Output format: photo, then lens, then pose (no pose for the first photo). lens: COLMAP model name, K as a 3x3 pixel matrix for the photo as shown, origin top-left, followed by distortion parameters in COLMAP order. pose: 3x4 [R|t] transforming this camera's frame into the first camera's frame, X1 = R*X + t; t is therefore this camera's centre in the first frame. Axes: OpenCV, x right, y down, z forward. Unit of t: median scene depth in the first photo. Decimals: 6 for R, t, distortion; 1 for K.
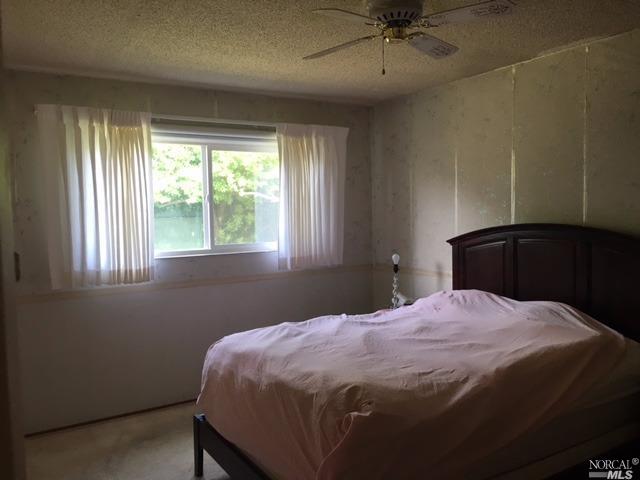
lens RADIAL K [[546.0, 0, 320.7], [0, 546.0, 240.0], [0, 0, 1]] dist [0.059965, -0.068270]
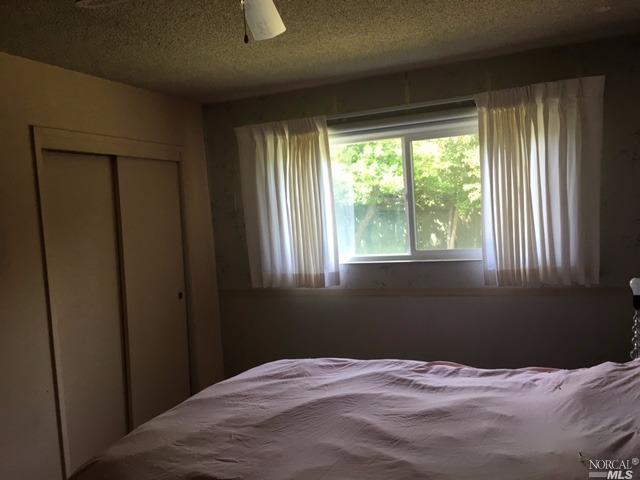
lens RADIAL K [[546.0, 0, 319.8], [0, 546.0, 242.2], [0, 0, 1]] dist [0.059965, -0.068270]
pose [[0.584545, 0.028676, -0.810854, 0.431486], [0.008601, 0.999100, 0.041534, -0.042202], [0.811316, -0.031252, 0.583772, 0.377436]]
